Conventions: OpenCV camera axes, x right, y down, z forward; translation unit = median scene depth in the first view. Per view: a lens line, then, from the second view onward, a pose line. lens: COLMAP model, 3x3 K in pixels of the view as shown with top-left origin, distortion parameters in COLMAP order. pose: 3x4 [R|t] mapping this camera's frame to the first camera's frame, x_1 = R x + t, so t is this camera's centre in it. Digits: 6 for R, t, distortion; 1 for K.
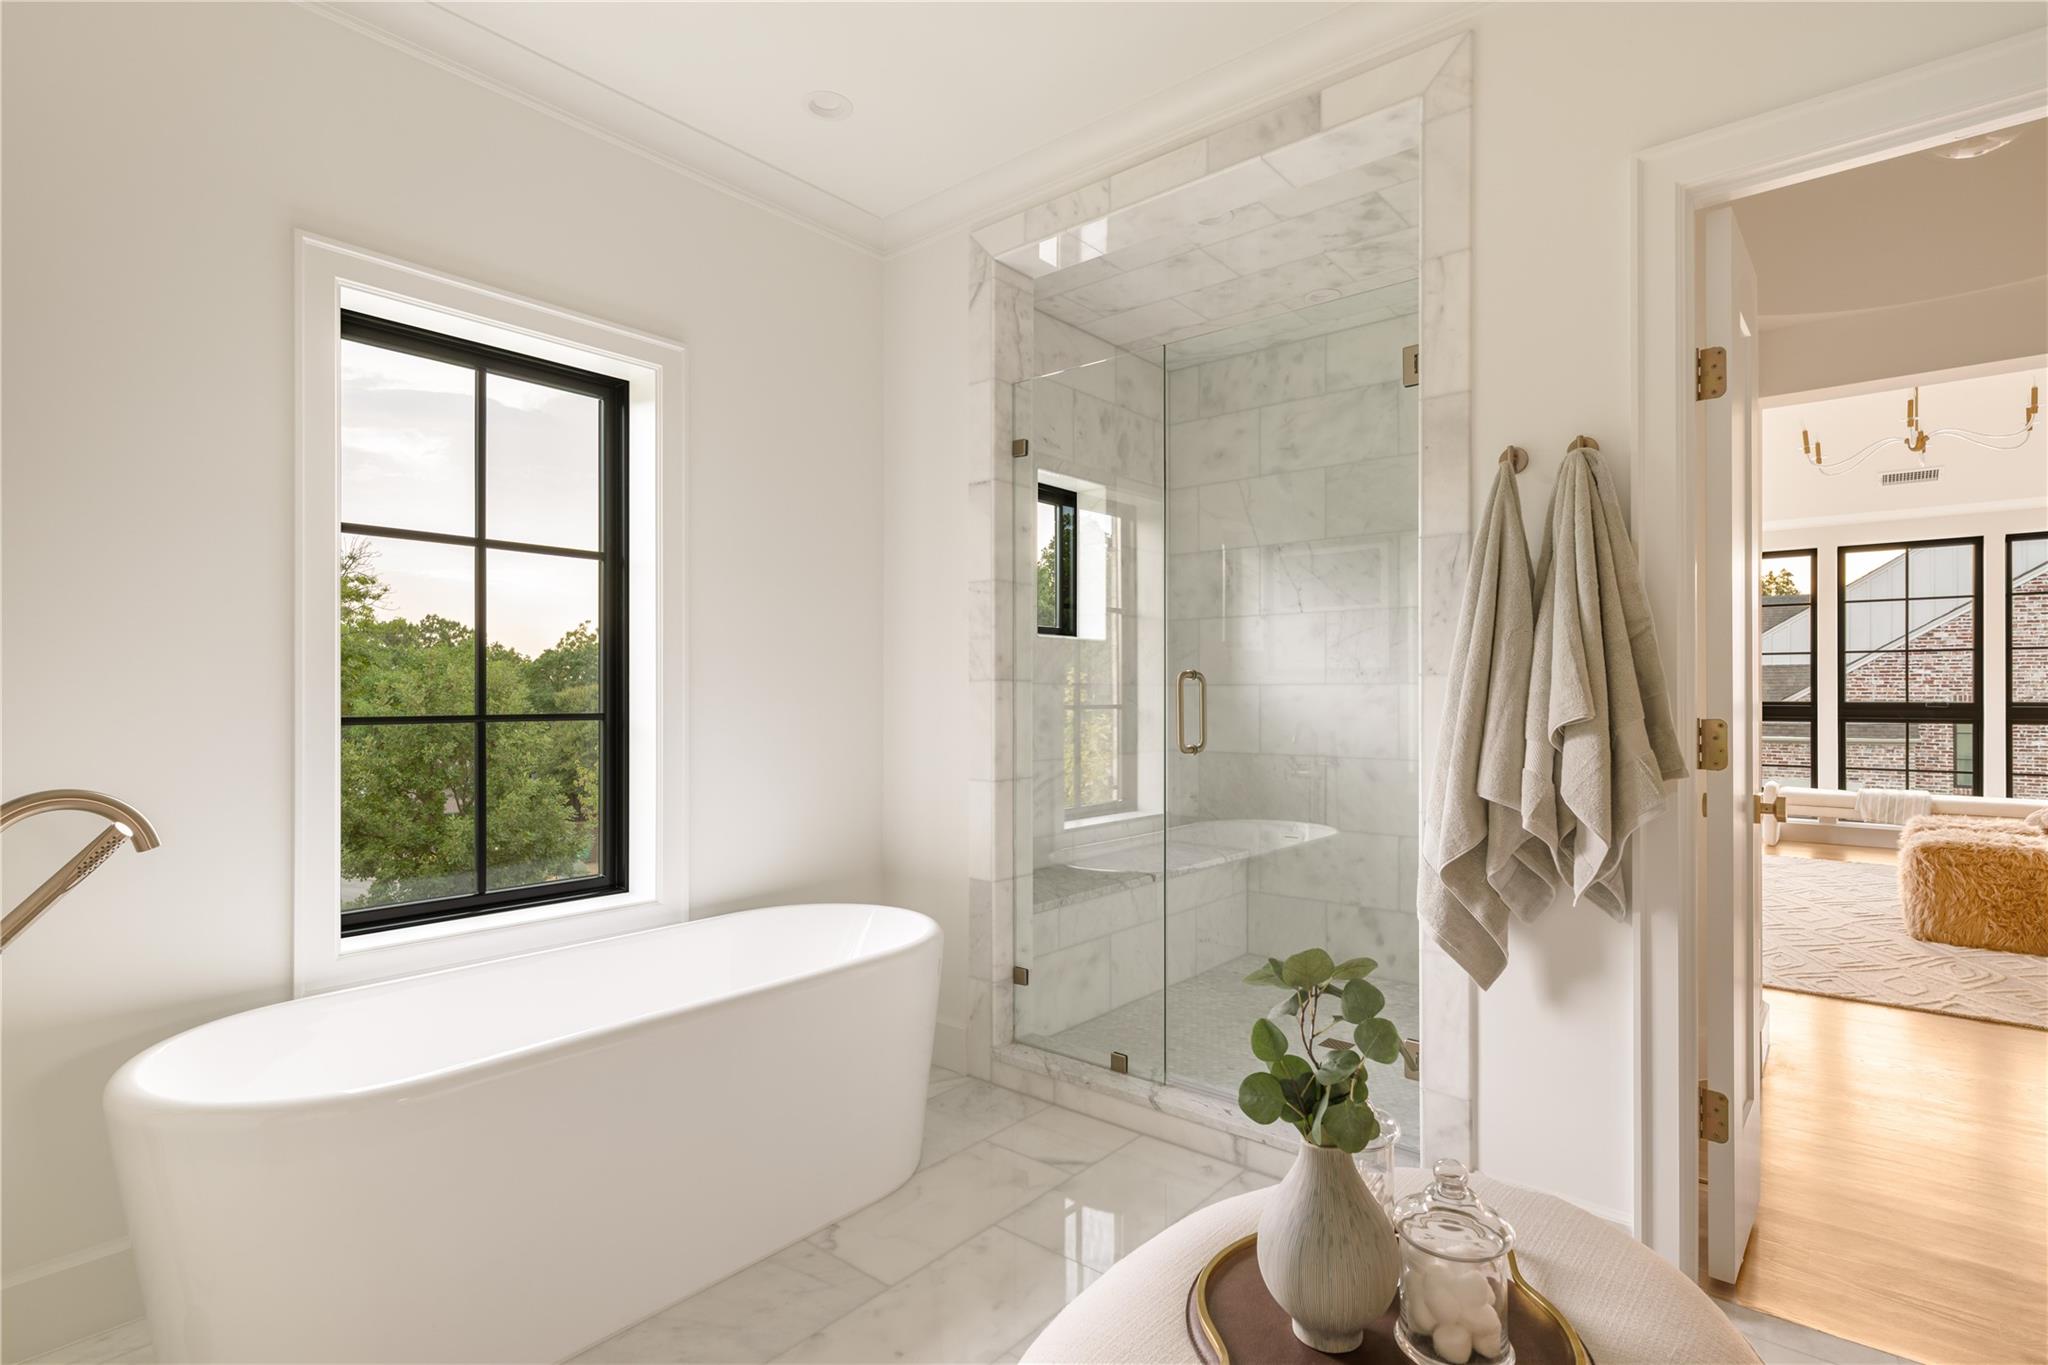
lens RADIAL K [[1051.6, 0, 1032.1], [0, 1051.6, 698.7], [0, 0, 1]] dist [-0.016310, 0.000595]
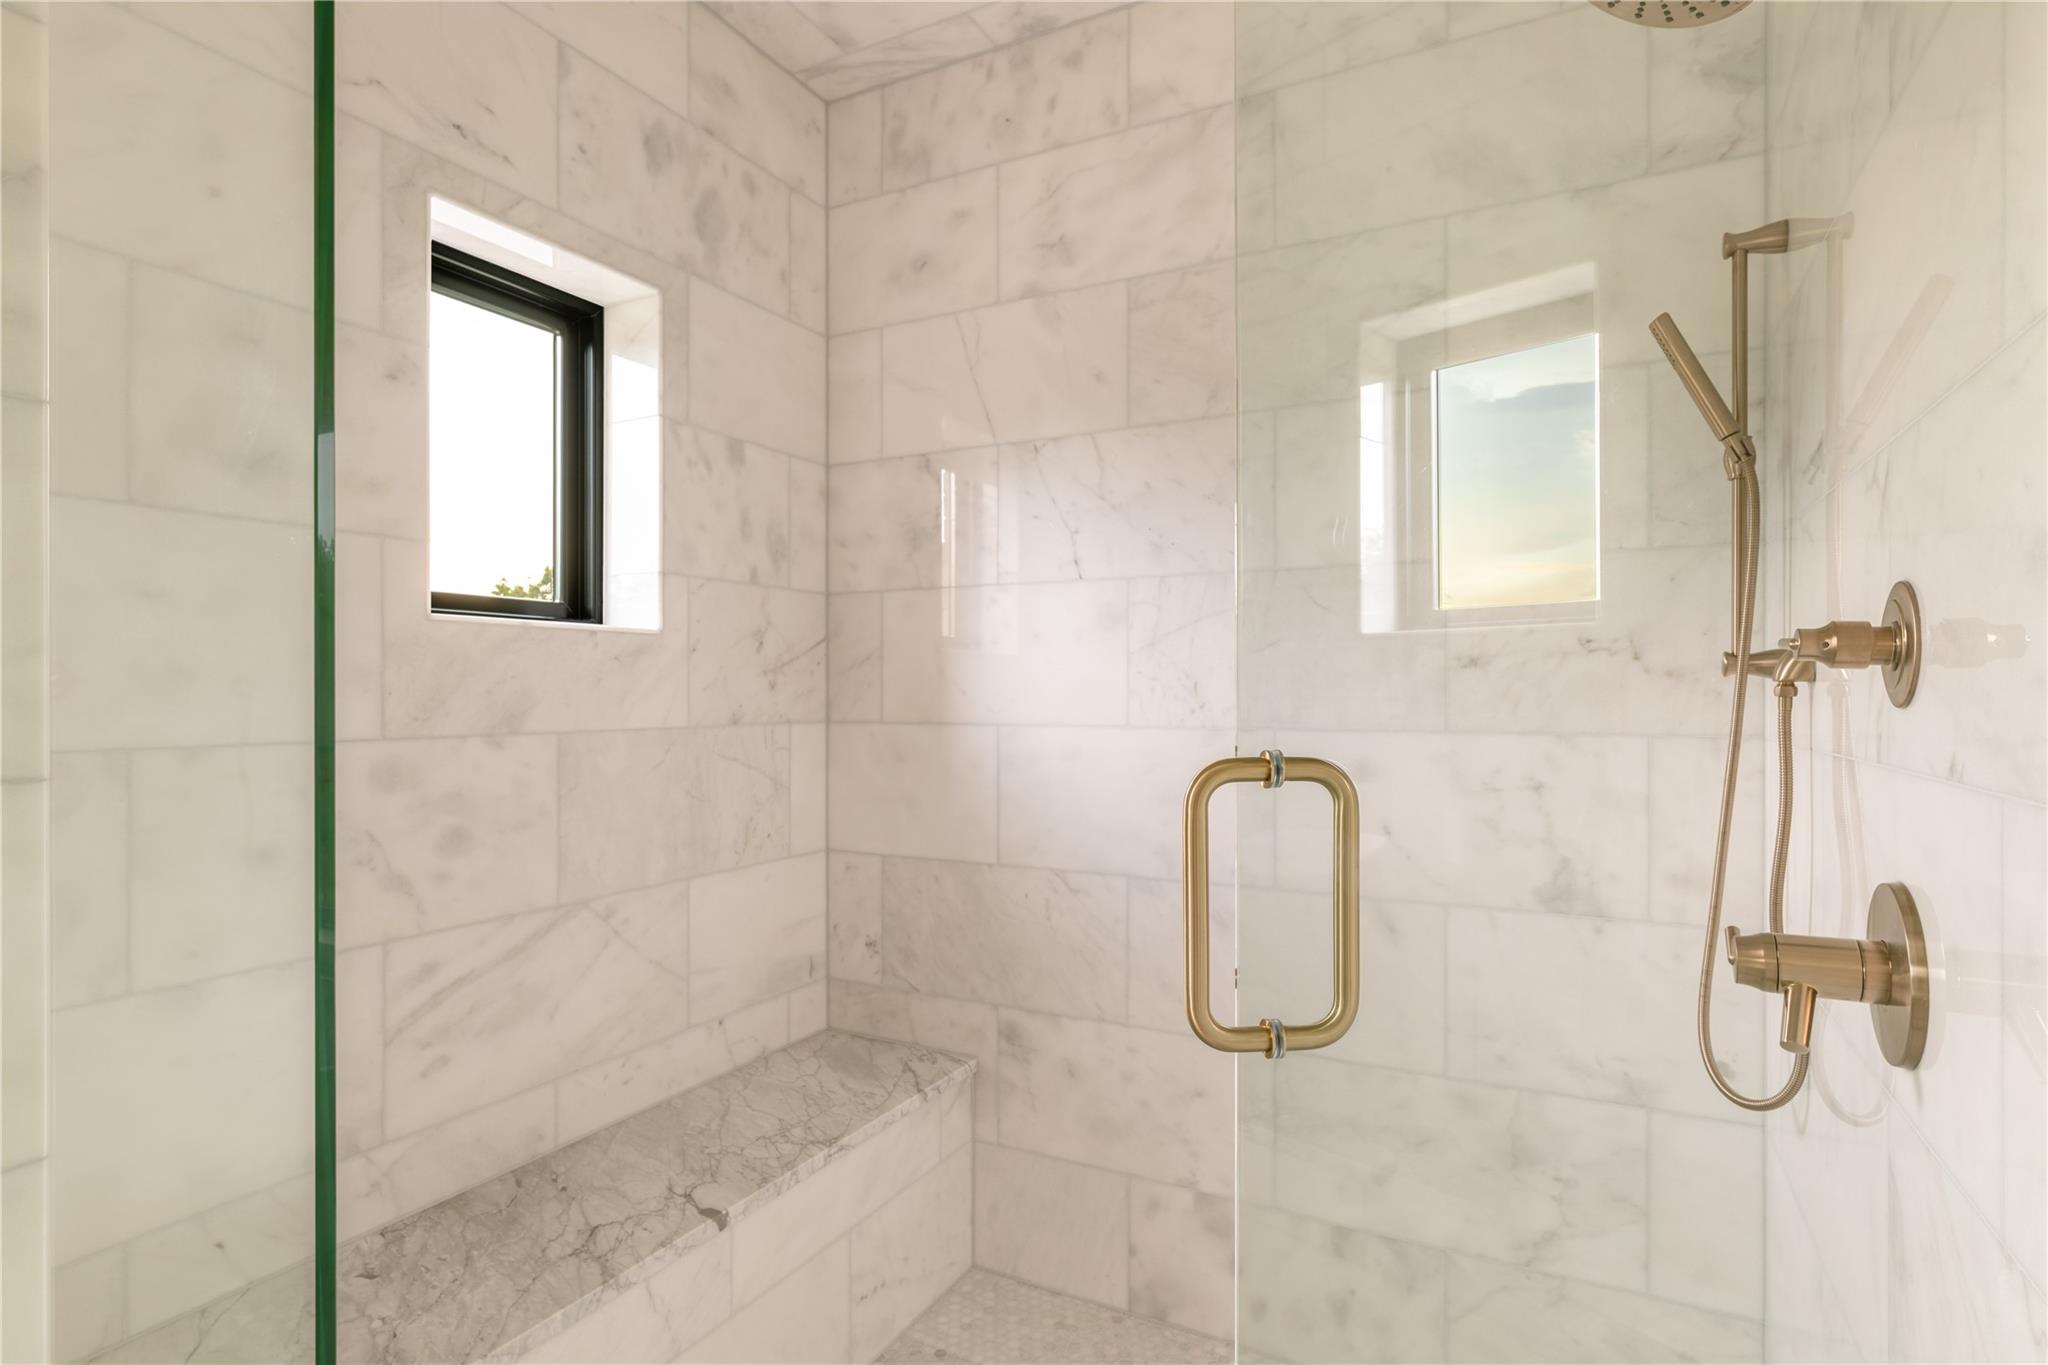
lens RADIAL K [[1051.6, 0, 1018.7], [0, 1051.6, 686.8], [0, 0, 1]] dist [-0.016310, 0.000595]
pose [[0.981795, 0.002623, 0.189927, 0.134757], [-0.001391, 0.999977, -0.006616, -0.028419], [-0.189940, 0.006232, 0.981776, 0.520338]]
